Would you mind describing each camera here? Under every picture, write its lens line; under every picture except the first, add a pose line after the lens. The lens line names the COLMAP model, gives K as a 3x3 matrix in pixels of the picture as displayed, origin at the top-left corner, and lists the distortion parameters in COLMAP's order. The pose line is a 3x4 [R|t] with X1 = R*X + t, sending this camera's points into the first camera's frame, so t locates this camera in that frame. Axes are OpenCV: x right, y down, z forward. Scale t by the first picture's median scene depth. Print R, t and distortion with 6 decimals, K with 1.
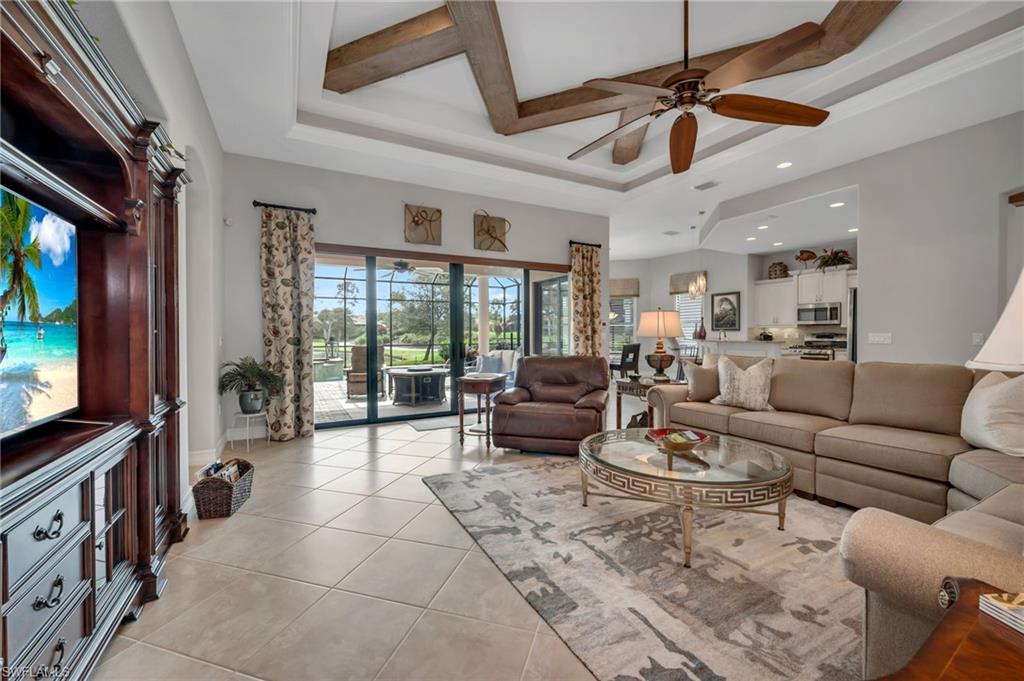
lens RADIAL K [[413.0, 0, 512.2], [0, 413.0, 342.5], [0, 0, 1]] dist [-0.000883, 0.000118]
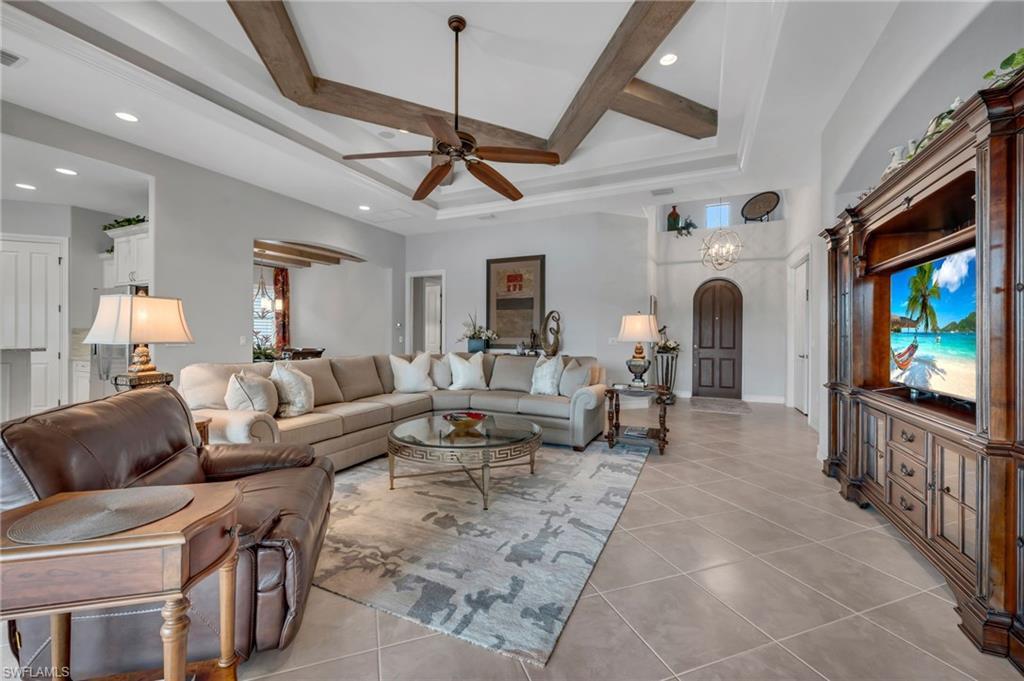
lens RADIAL K [[413.0, 0, 515.6], [0, 413.0, 330.5], [0, 0, 1]] dist [-0.000883, 0.000118]
pose [[-0.601103, 0.004772, 0.799157, -1.333899], [0.016855, 0.999835, 0.006707, -0.086532], [-0.798994, 0.017501, -0.601085, 3.065136]]
